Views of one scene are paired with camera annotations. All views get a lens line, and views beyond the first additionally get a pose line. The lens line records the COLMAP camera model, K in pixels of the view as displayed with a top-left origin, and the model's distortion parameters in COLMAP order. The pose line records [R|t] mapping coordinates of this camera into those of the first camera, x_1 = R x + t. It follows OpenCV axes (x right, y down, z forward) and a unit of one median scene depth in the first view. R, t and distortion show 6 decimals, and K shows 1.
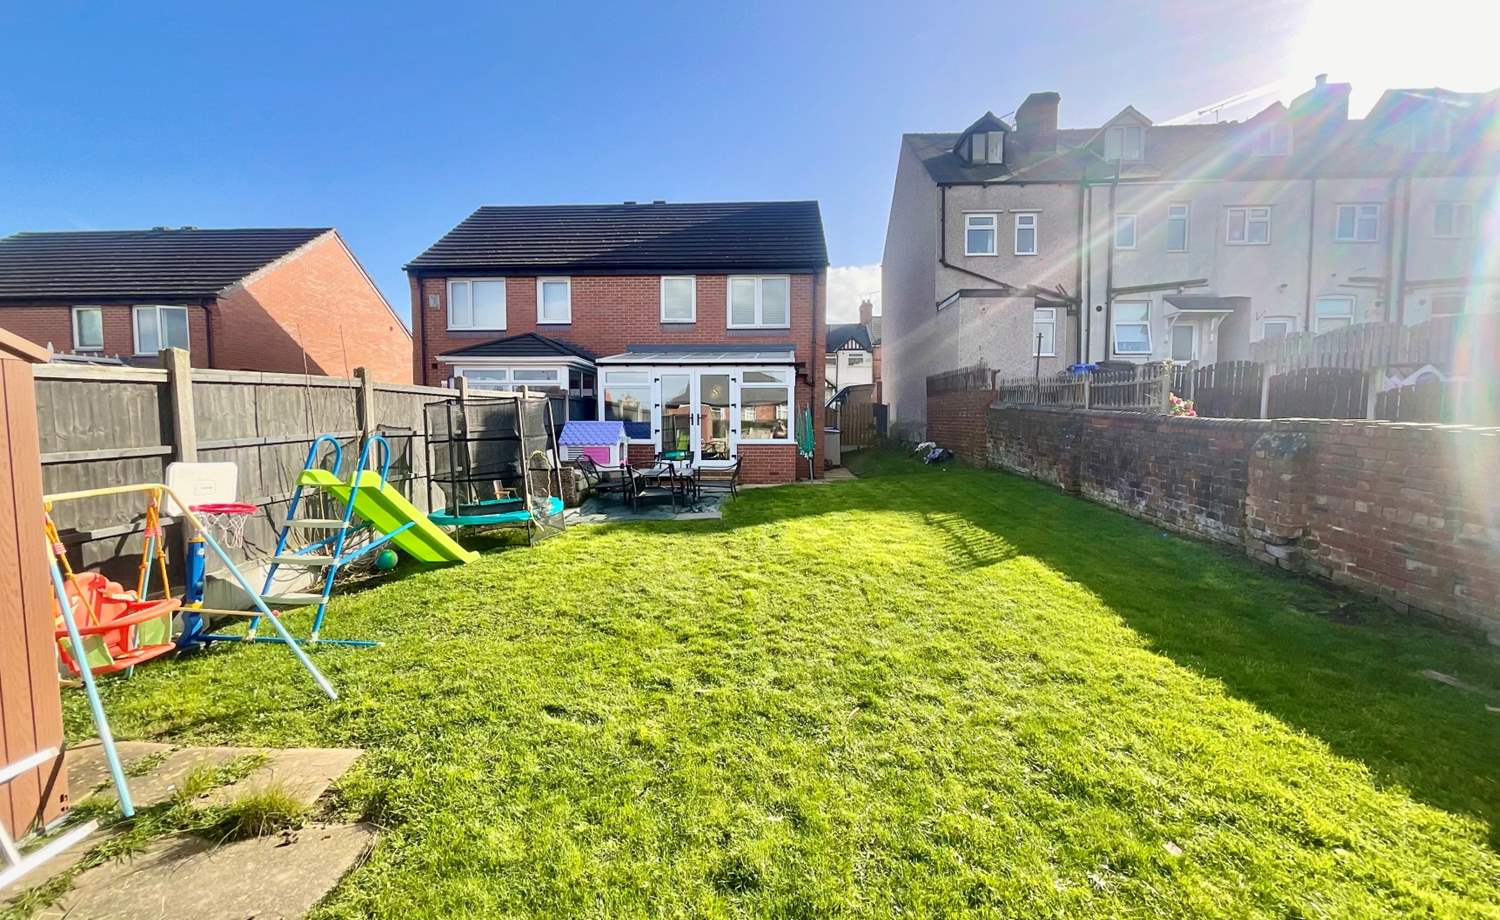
lens RADIAL K [[615.1, 0, 753.0], [0, 615.1, 458.7], [0, 0, 1]] dist [-0.004090, -0.000331]
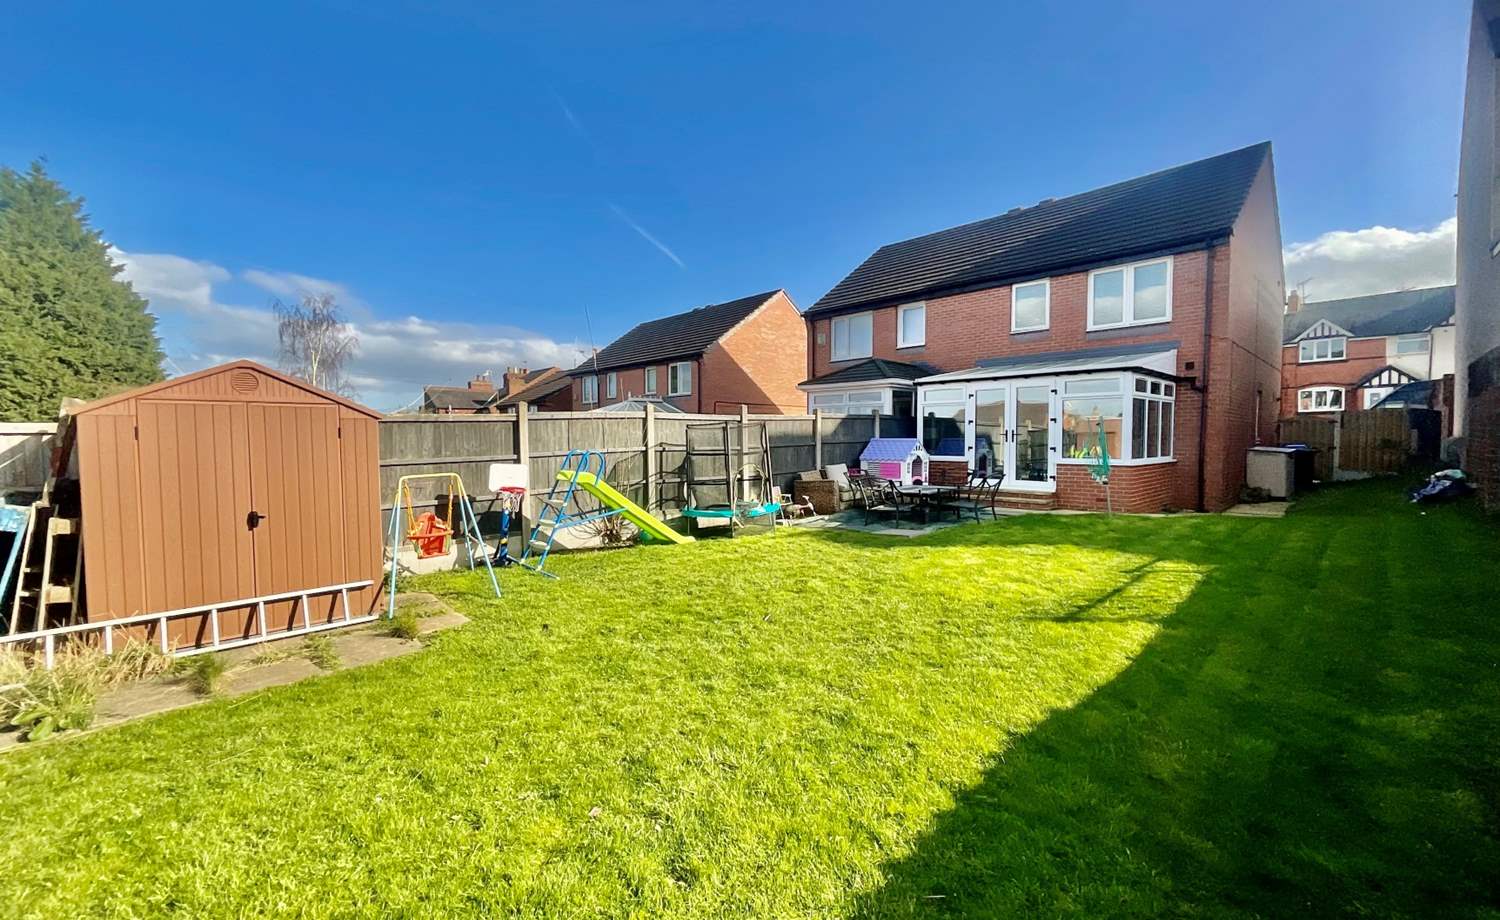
lens RADIAL K [[615.1, 0, 749.4], [0, 615.1, 459.1], [0, 0, 1]] dist [-0.004090, -0.000331]
pose [[0.706948, 0.022604, -0.706905, 0.286701], [-0.038408, 0.999241, -0.006459, -0.007568], [0.706222, 0.031717, 0.707279, 0.059859]]
